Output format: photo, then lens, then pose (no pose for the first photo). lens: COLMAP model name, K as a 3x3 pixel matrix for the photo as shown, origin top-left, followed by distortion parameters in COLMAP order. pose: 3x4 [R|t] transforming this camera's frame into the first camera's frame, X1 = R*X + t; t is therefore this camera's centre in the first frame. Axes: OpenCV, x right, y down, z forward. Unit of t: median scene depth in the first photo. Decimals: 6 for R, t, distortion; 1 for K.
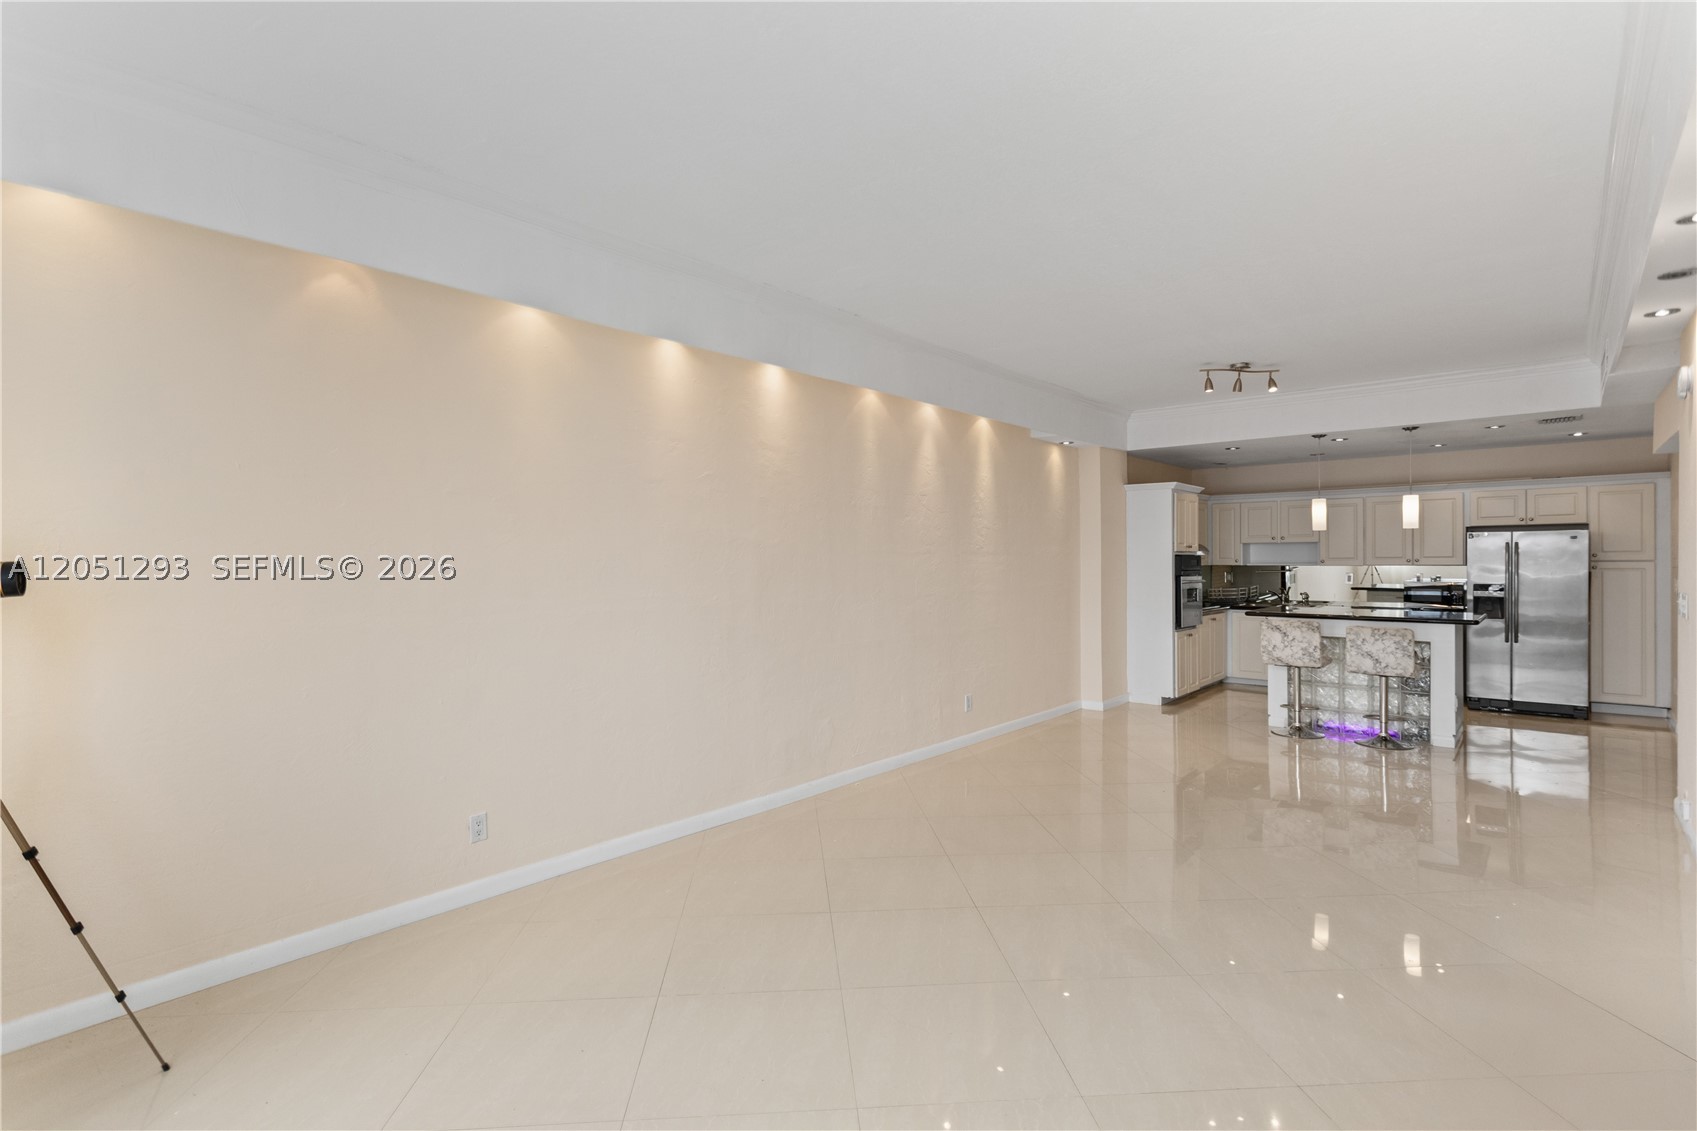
lens RADIAL K [[834.8, 0, 834.4], [0, 834.8, 566.8], [0, 0, 1]] dist [0.009519, -0.002446]
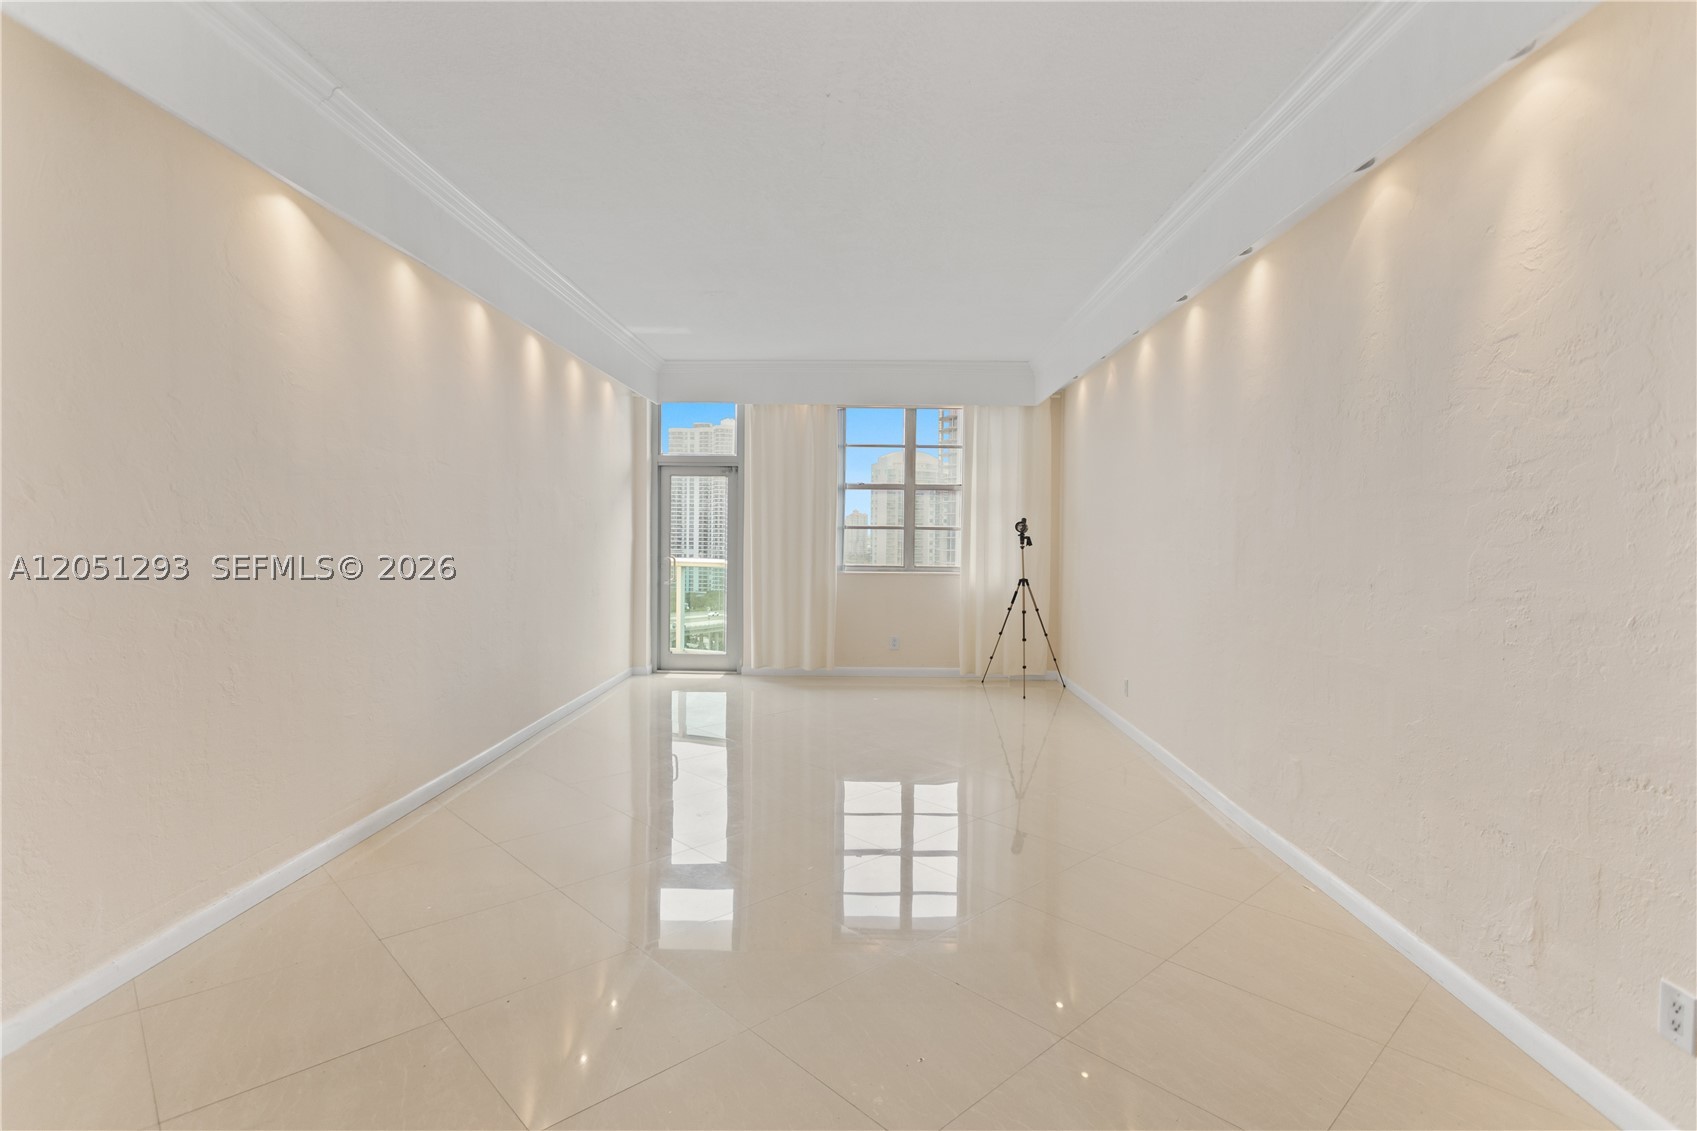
lens RADIAL K [[834.8, 0, 836.9], [0, 834.8, 557.7], [0, 0, 1]] dist [0.009519, -0.002446]
pose [[-0.773043, 0.018721, -0.634077, 0.488498], [-0.010214, 0.999068, 0.041950, 0.001372], [0.634271, 0.038906, -0.772131, 0.916987]]
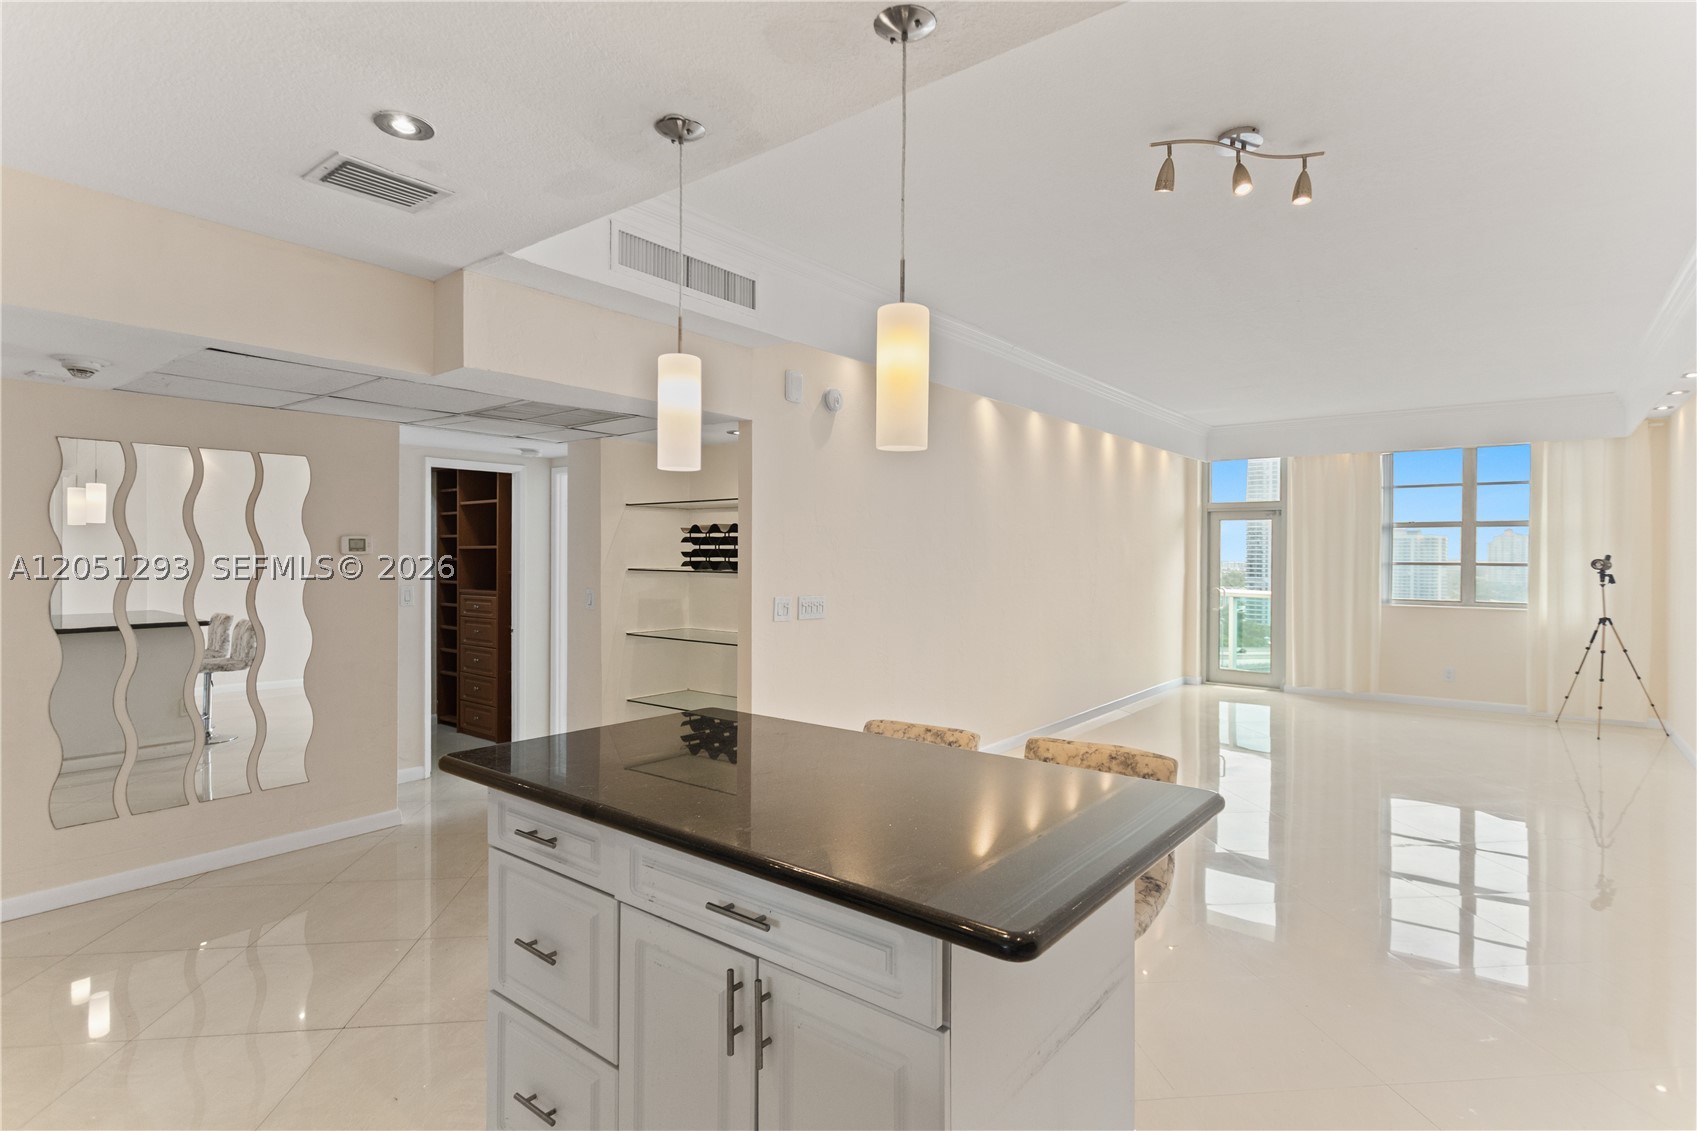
lens RADIAL K [[834.8, 0, 854.6], [0, 834.8, 558.5], [0, 0, 1]] dist [0.009519, -0.002446]
pose [[-0.998575, 0.000658, -0.053355, 0.602290], [-0.000164, 0.999881, 0.015414, -0.017392], [0.053359, 0.015401, -0.998457, 1.212726]]
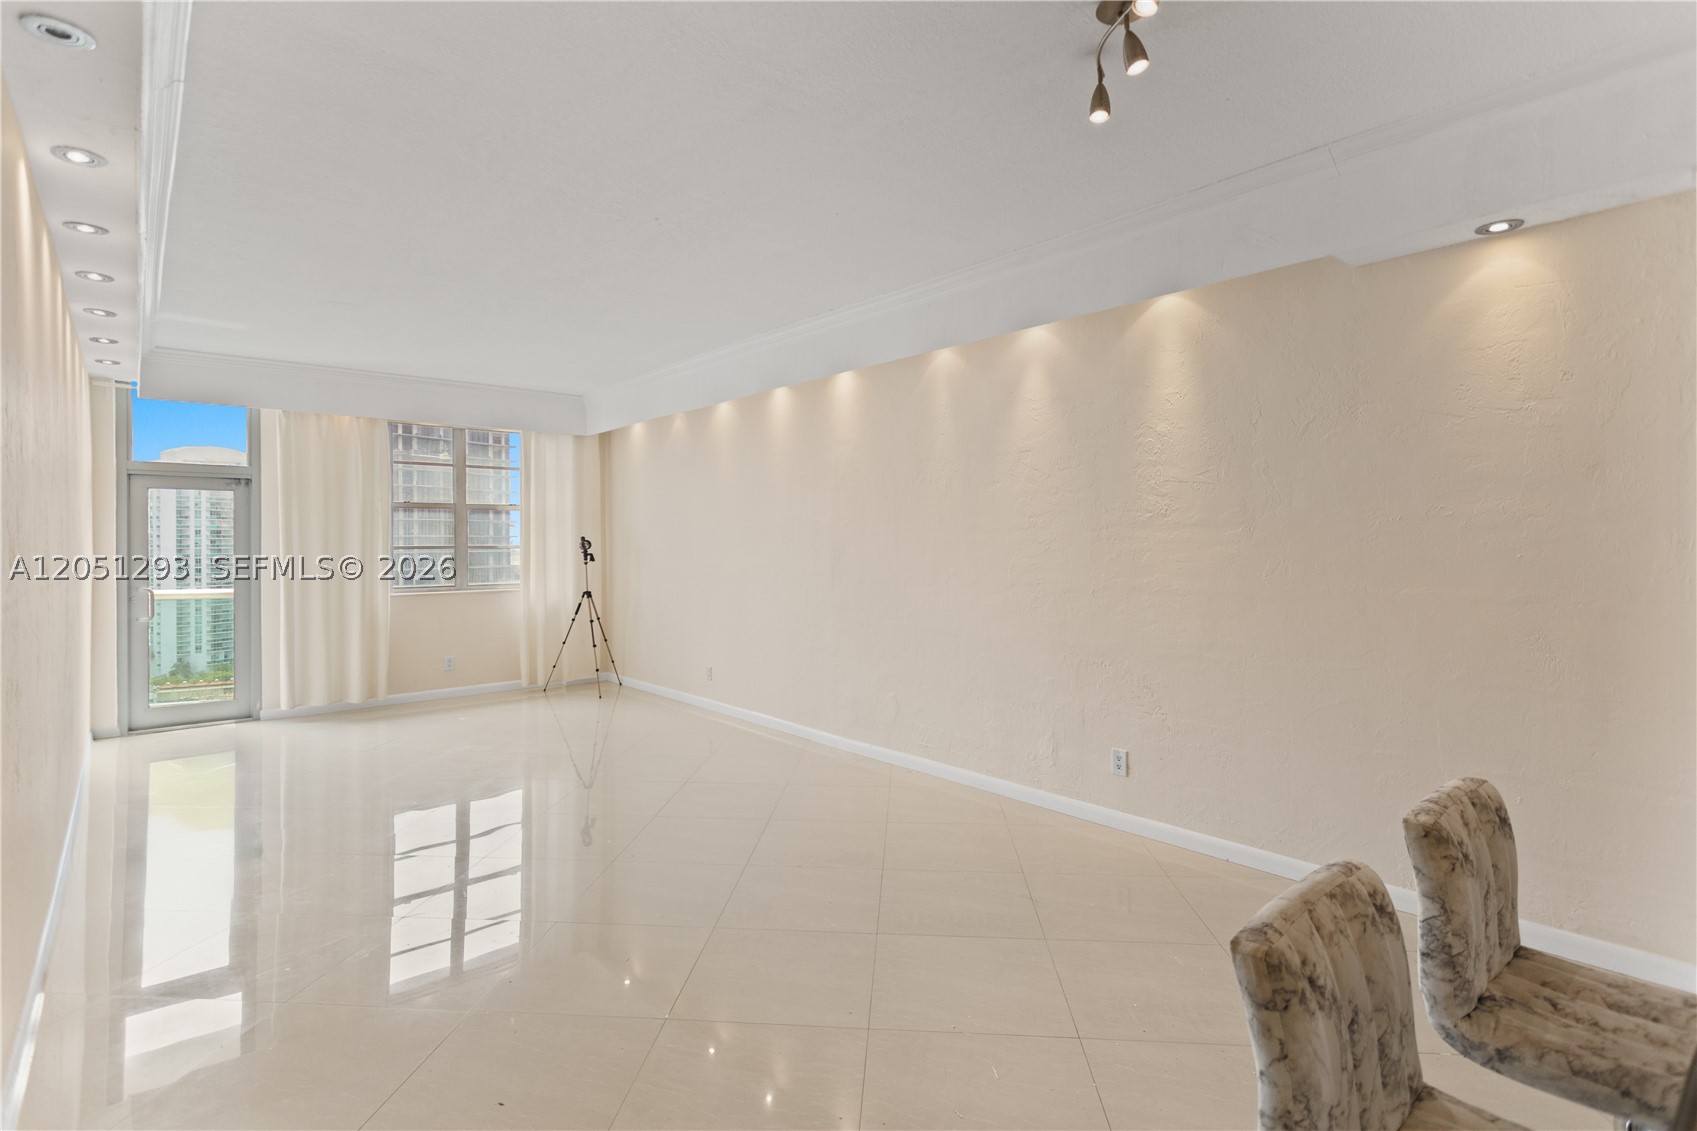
lens RADIAL K [[834.8, 0, 829.1], [0, 834.8, 539.9], [0, 0, 1]] dist [0.009519, -0.002446]
pose [[-0.164670, 0.003191, -0.986344, 0.727342], [-0.001956, 0.999992, 0.003561, -0.006944], [0.986347, 0.002516, -0.164663, 0.787856]]
